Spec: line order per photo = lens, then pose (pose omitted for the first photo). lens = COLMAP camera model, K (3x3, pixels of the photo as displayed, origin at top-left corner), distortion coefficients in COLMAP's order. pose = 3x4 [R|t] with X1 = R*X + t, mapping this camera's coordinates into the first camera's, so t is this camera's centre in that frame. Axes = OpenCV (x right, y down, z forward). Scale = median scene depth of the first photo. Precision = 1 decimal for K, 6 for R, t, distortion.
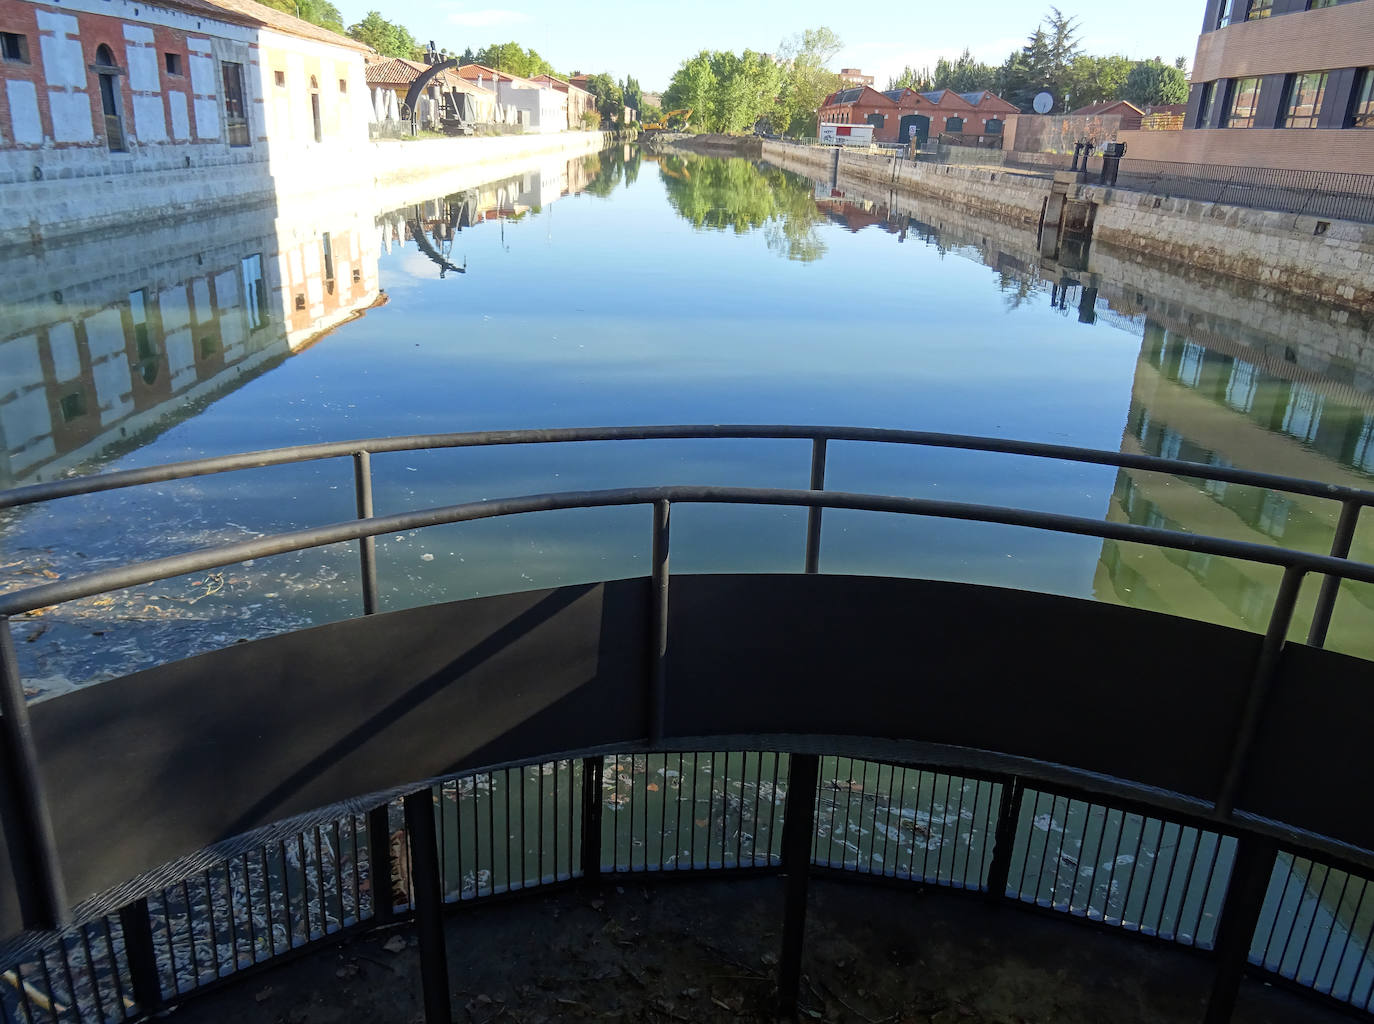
lens RADIAL K [[1062.0, 0, 683.7], [0, 1062.0, 508.4], [0, 0, 1]] dist [-0.008736, 0.014039]
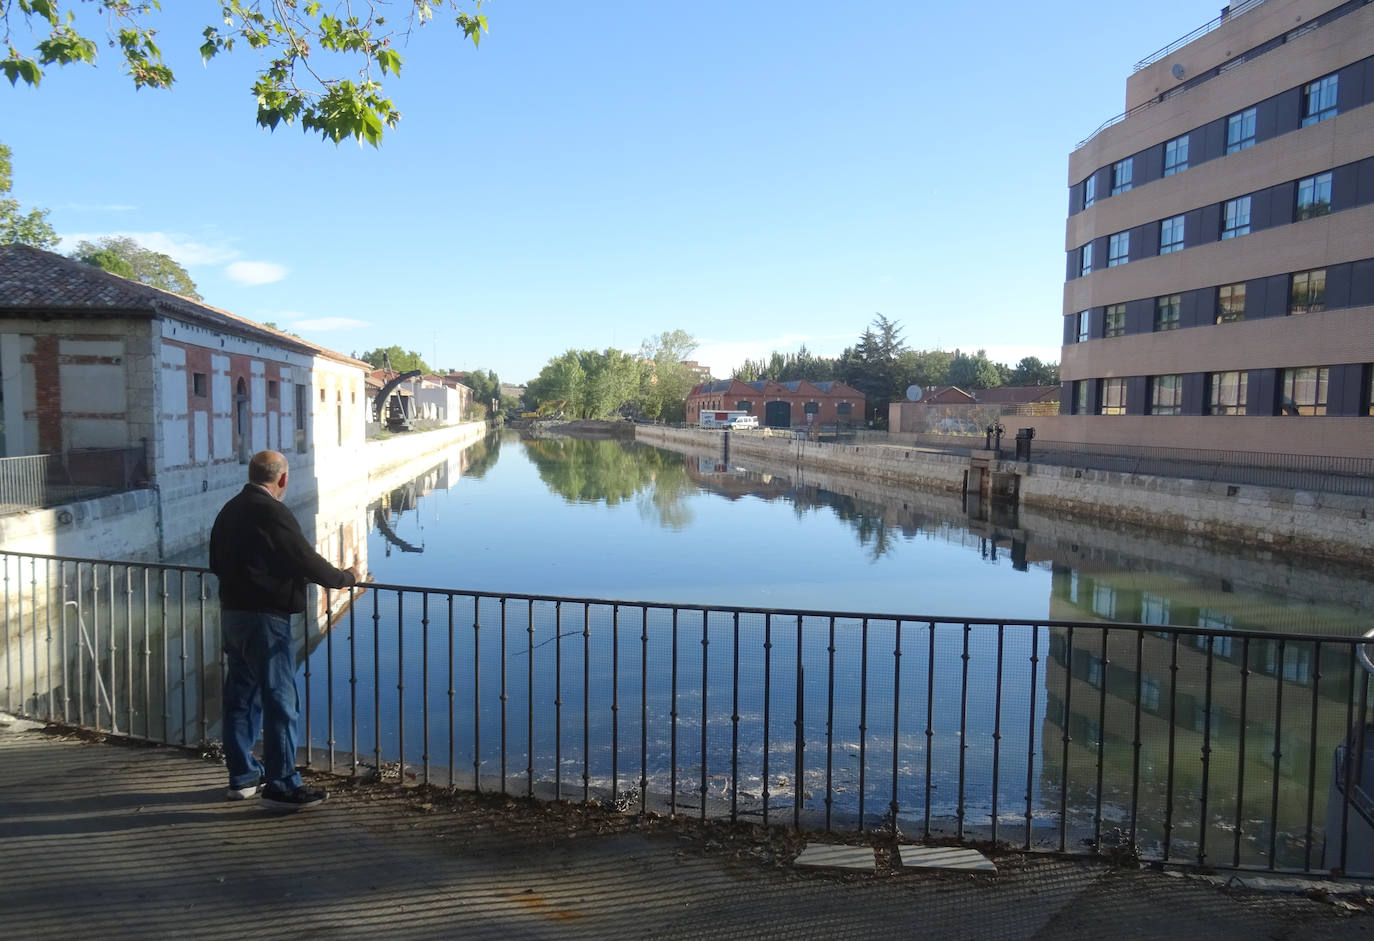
lens RADIAL K [[1027.6, 0, 684.1], [0, 1027.6, 473.7], [0, 0, 1]] dist [-0.001612, 0.003779]
pose [[0.987891, -0.034962, 0.151158, -0.133917], [0.075762, 0.958927, -0.273347, 0.007195], [-0.135393, 0.281489, 0.949965, -0.066030]]
